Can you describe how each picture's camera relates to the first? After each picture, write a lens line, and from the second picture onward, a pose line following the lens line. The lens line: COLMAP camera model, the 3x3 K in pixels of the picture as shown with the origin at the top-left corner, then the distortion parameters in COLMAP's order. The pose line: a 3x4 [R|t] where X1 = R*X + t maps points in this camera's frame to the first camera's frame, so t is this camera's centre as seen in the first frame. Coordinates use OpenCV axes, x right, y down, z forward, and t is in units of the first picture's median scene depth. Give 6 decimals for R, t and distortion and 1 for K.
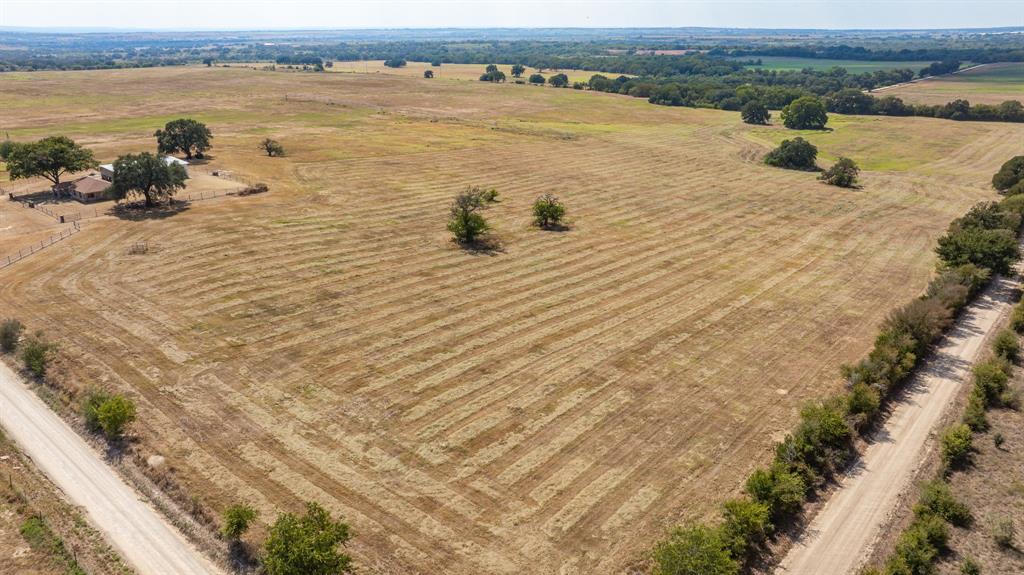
lens RADIAL K [[721.8, 0, 512.6], [0, 721.8, 286.7], [0, 0, 1]] dist [-0.027998, 0.027081]
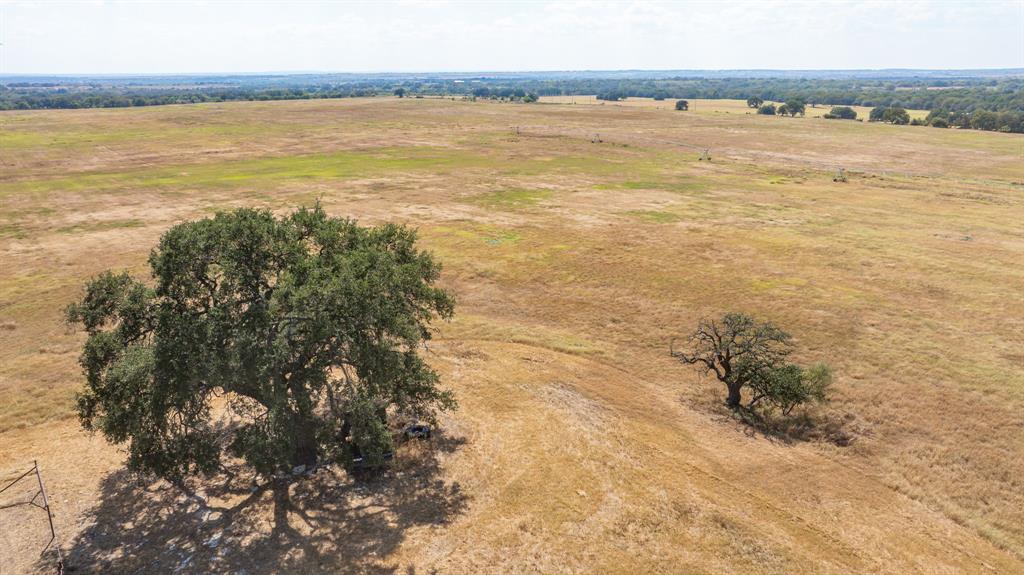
lens RADIAL K [[721.8, 0, 514.1], [0, 721.8, 288.1], [0, 0, 1]] dist [-0.027998, 0.027081]
pose [[0.973849, 0.062897, -0.218317, -0.113227], [-0.074509, 0.996188, -0.045361, -0.063739], [0.214632, 0.060441, 0.974823, 0.259310]]
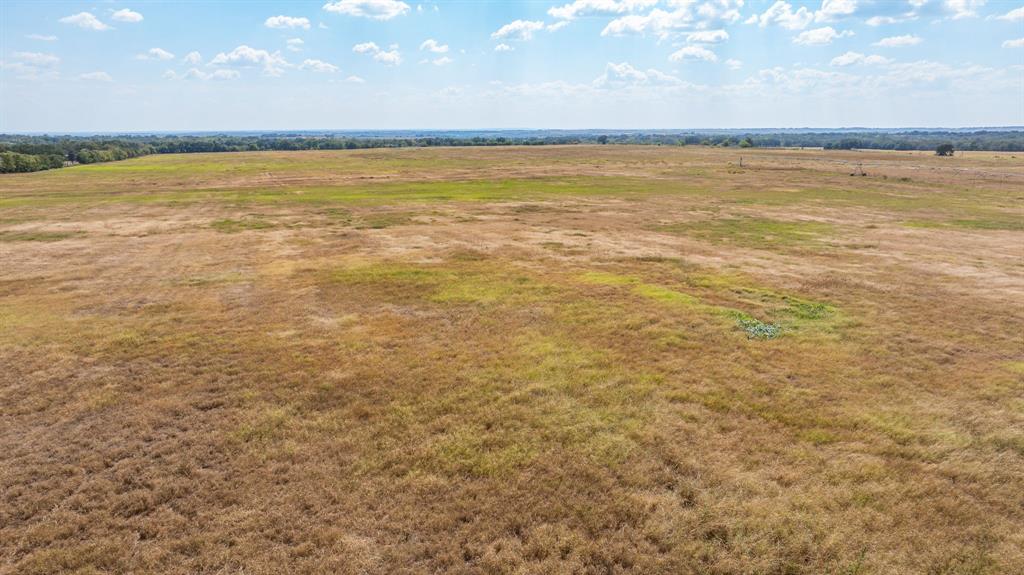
lens RADIAL K [[721.8, 0, 511.6], [0, 721.8, 285.7], [0, 0, 1]] dist [-0.027998, 0.027081]
pose [[0.872391, 0.101543, -0.478146, -0.136954], [-0.163927, 0.982315, -0.090477, -0.073368], [0.460502, 0.157312, 0.873608, 0.337823]]
